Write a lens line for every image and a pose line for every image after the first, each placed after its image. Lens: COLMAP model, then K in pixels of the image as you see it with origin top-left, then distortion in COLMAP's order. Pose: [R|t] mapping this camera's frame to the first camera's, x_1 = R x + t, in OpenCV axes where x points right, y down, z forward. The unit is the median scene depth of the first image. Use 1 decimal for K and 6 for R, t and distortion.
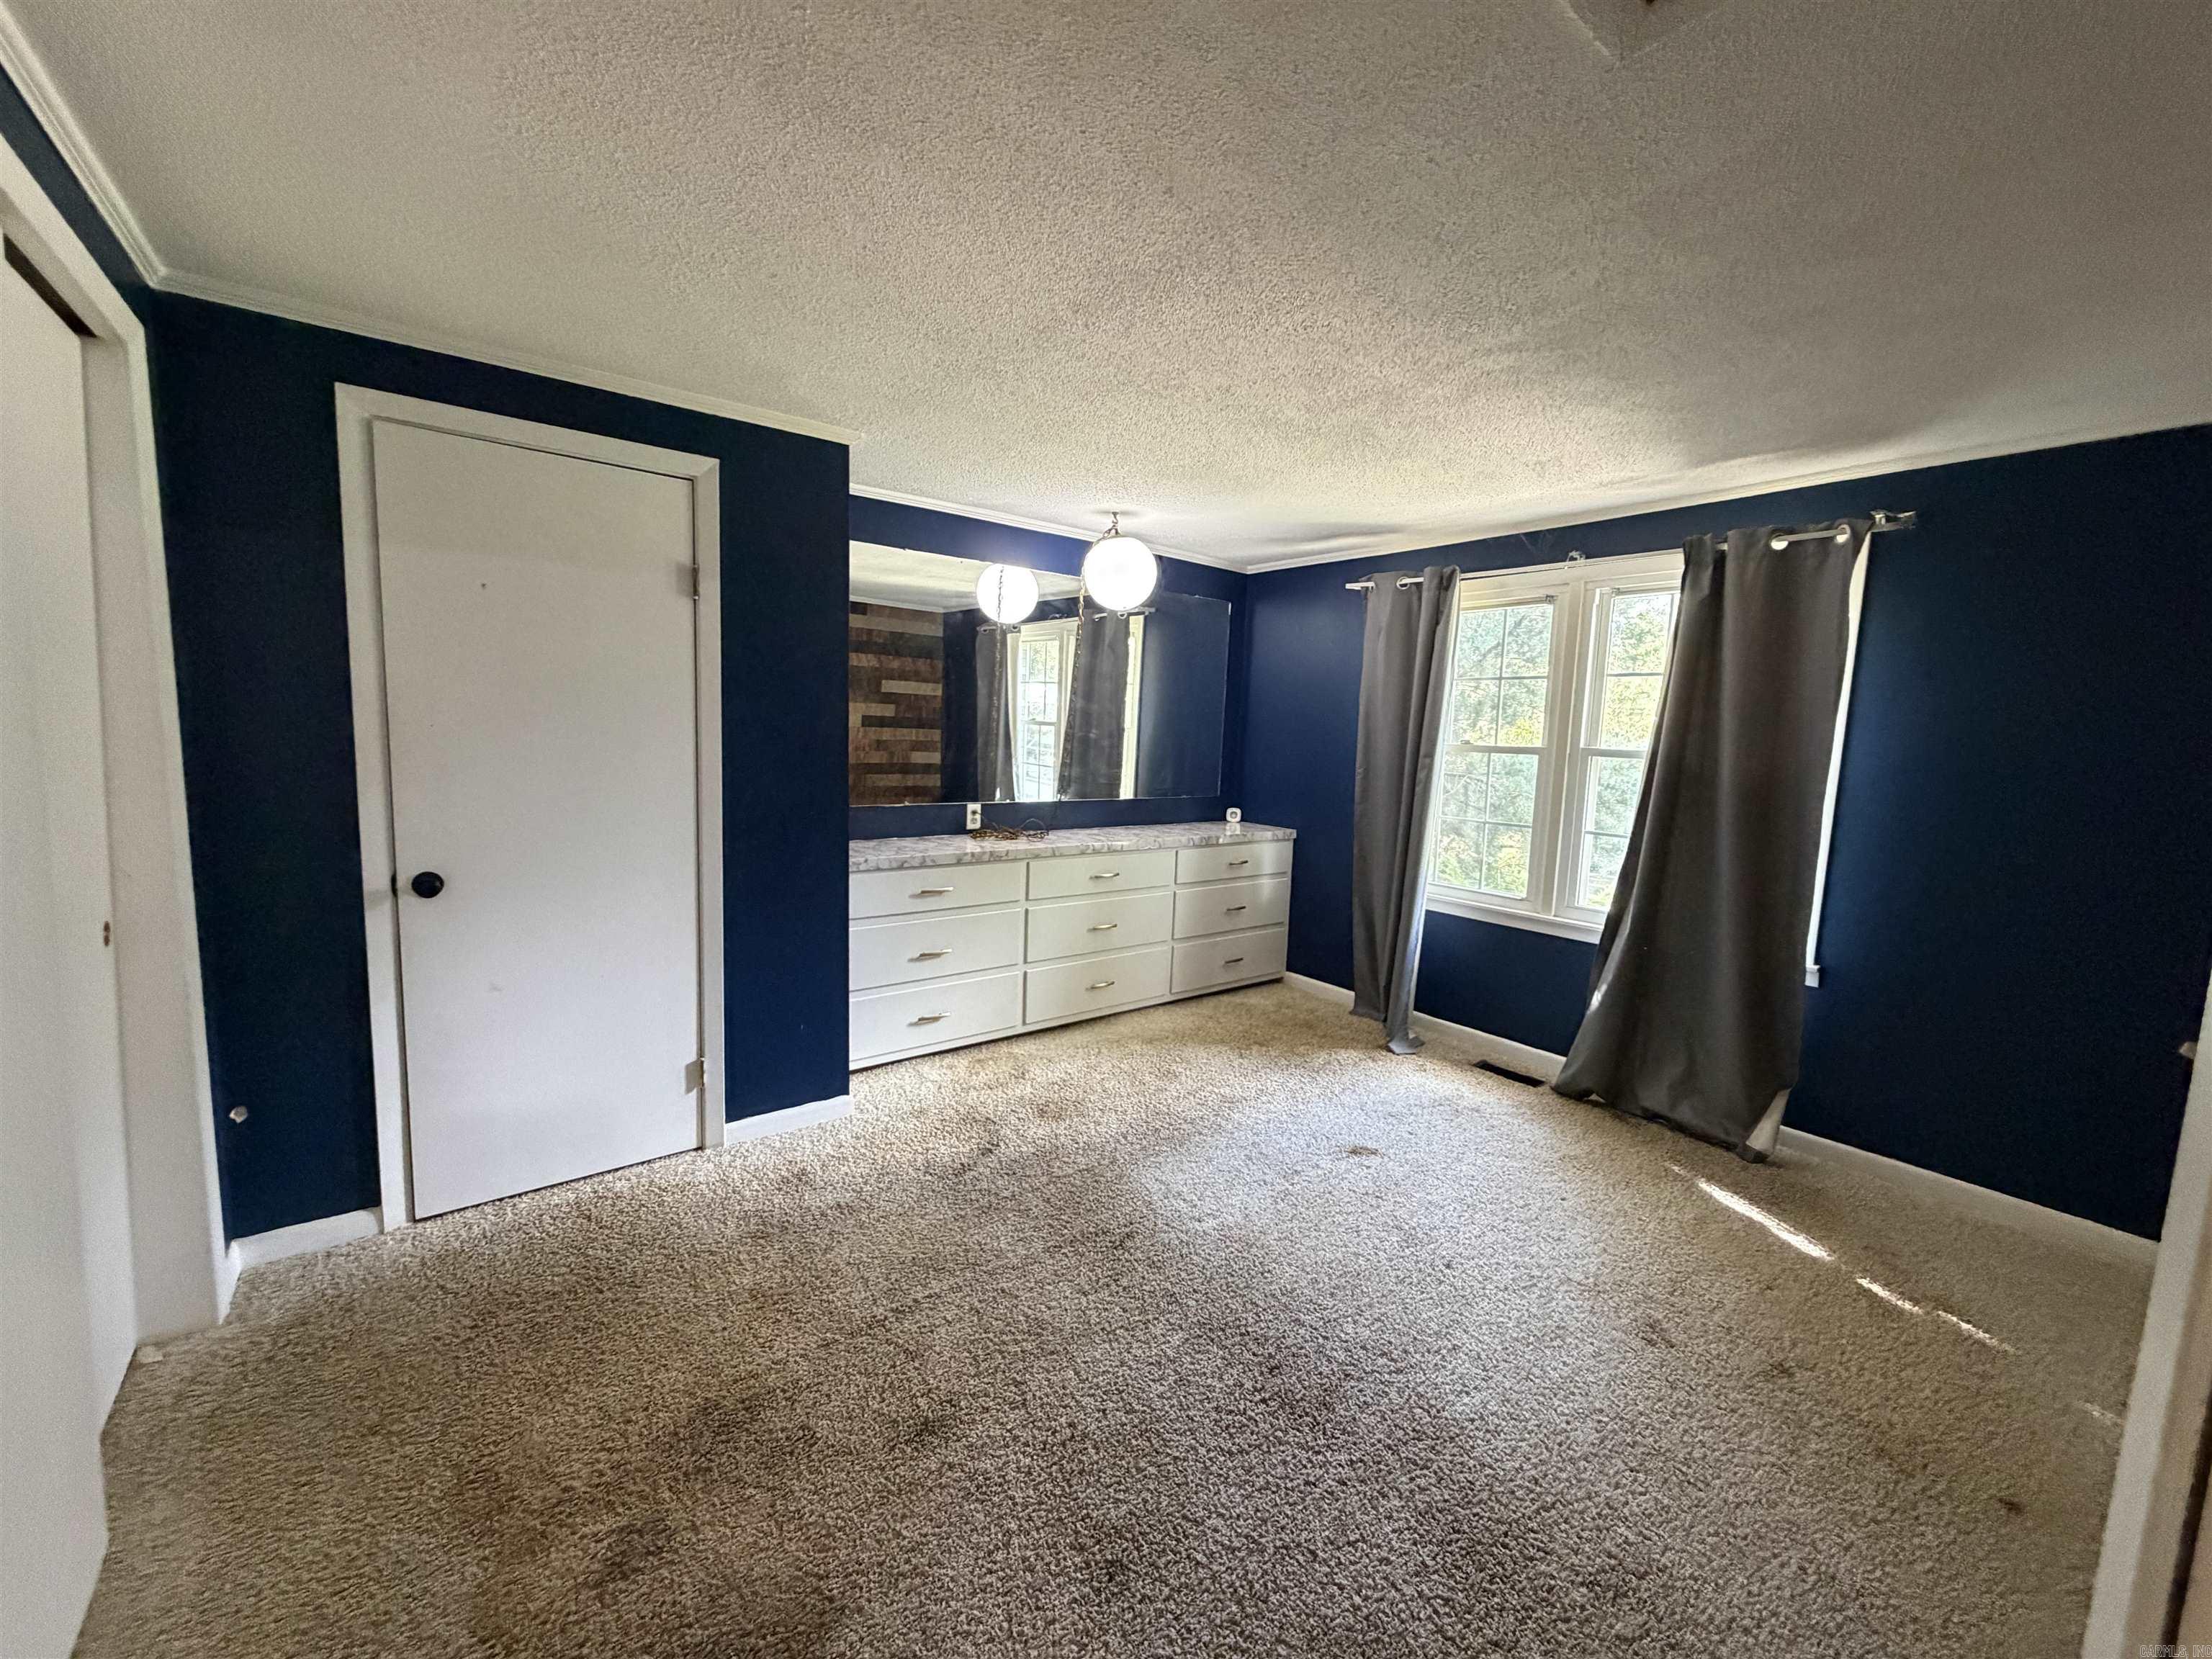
lens RADIAL K [[876.5, 0, 1106.8], [0, 876.5, 833.4], [0, 0, 1]] dist [0.001370, -0.000225]
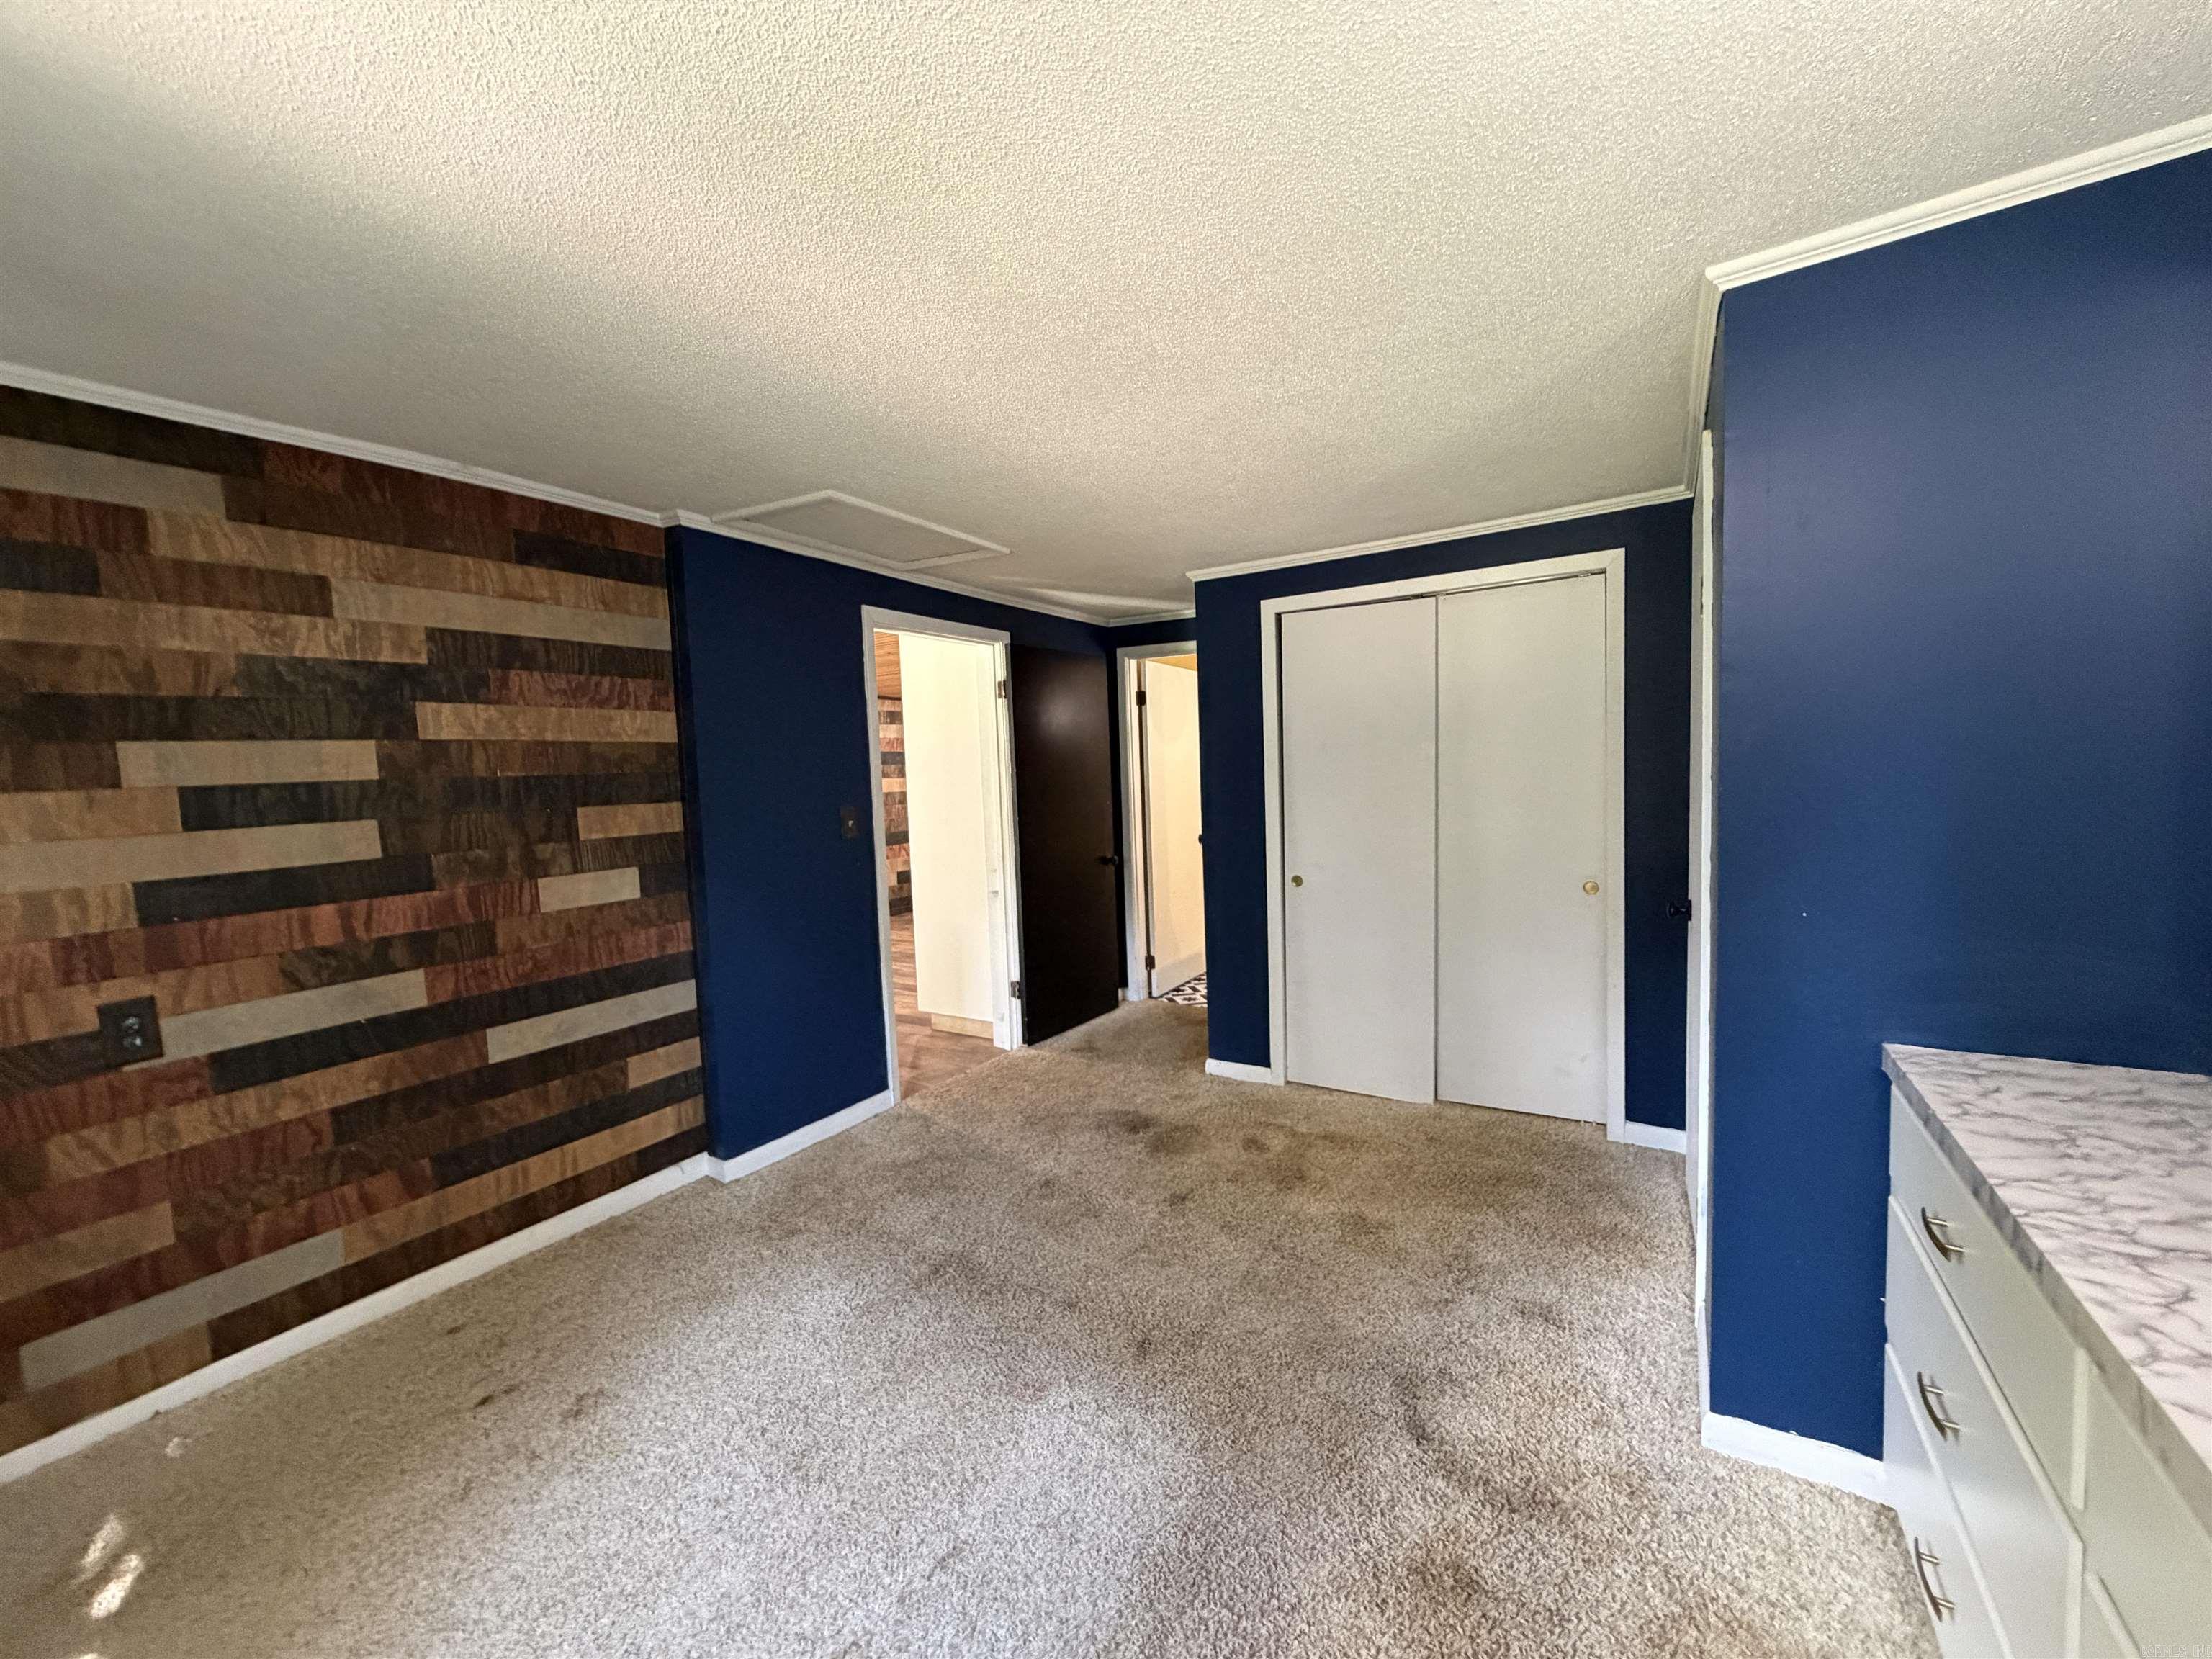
lens RADIAL K [[876.5, 0, 1106.0], [0, 876.5, 828.4], [0, 0, 1]] dist [0.001370, -0.000225]
pose [[-0.939147, 0.024094, -0.342670, 0.205962], [-0.034401, 0.985926, 0.163605, -0.123402], [0.341789, 0.165437, -0.925100, 1.019449]]
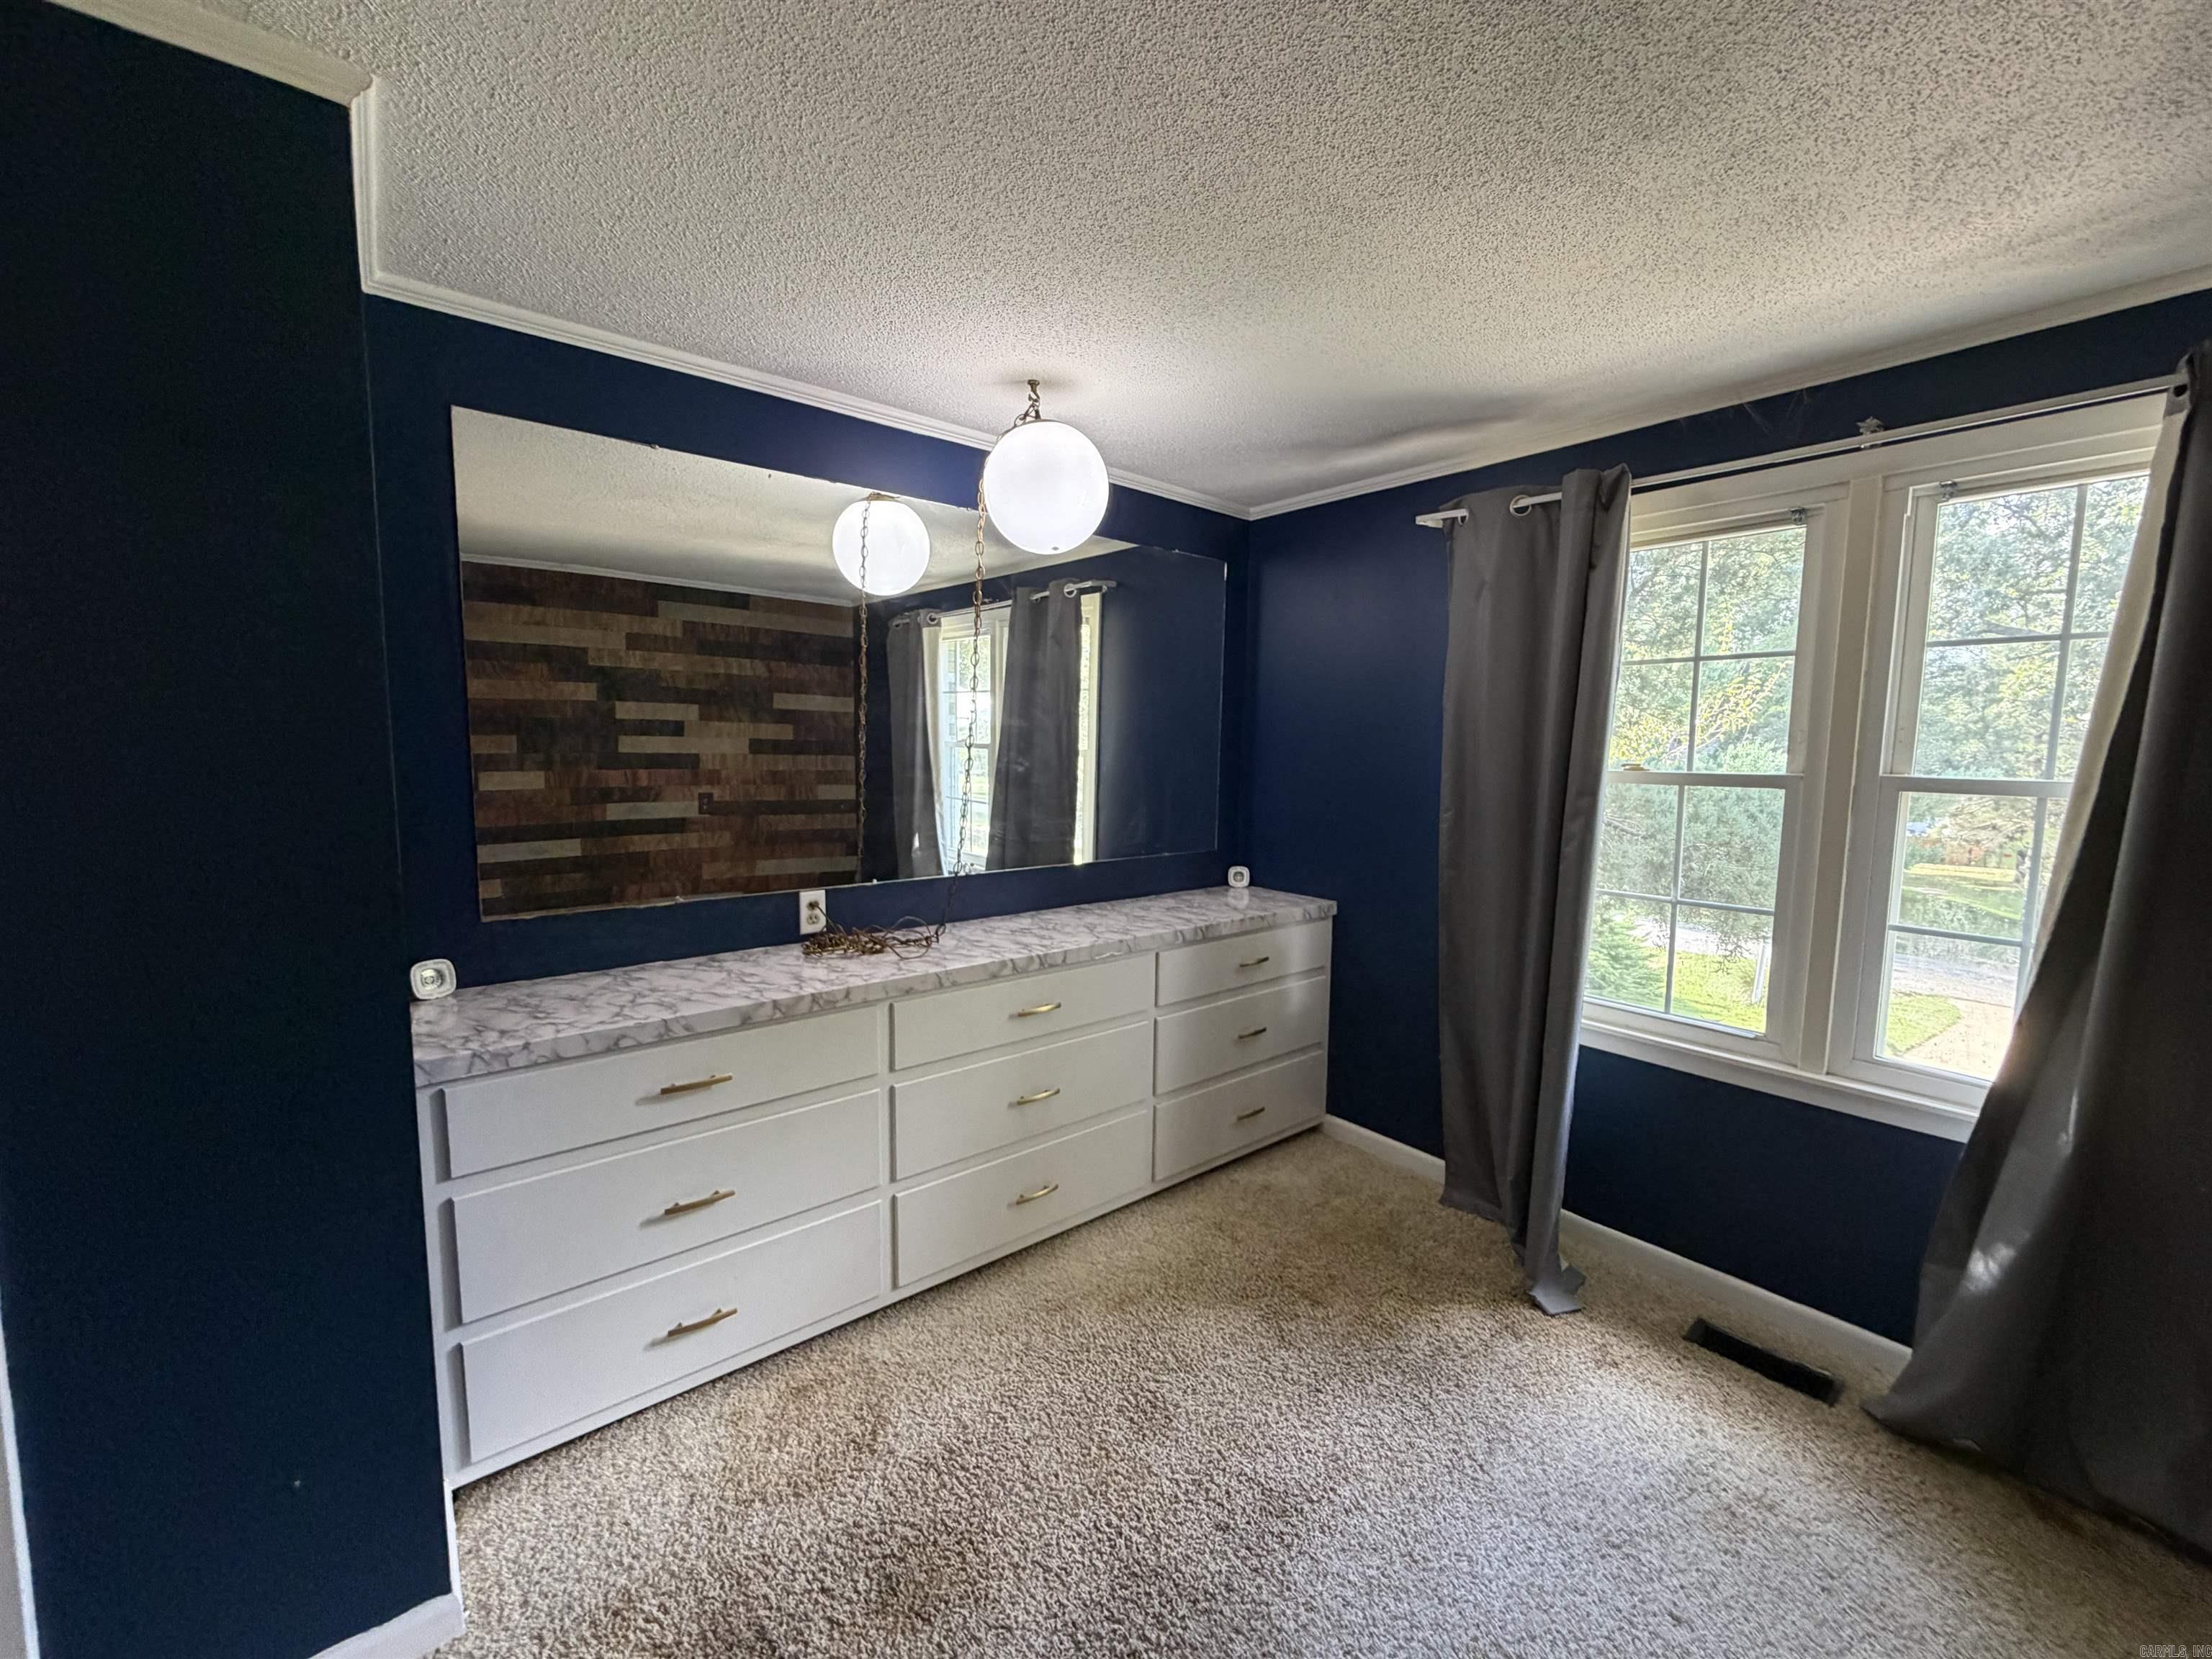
lens RADIAL K [[876.5, 0, 1109.2], [0, 876.5, 827.1], [0, 0, 1]] dist [0.001370, -0.000225]
pose [[0.999254, -0.025750, 0.028774, 0.032922], [0.026453, 0.999355, -0.024299, -0.058083], [-0.028130, 0.025042, 0.999291, 0.410926]]
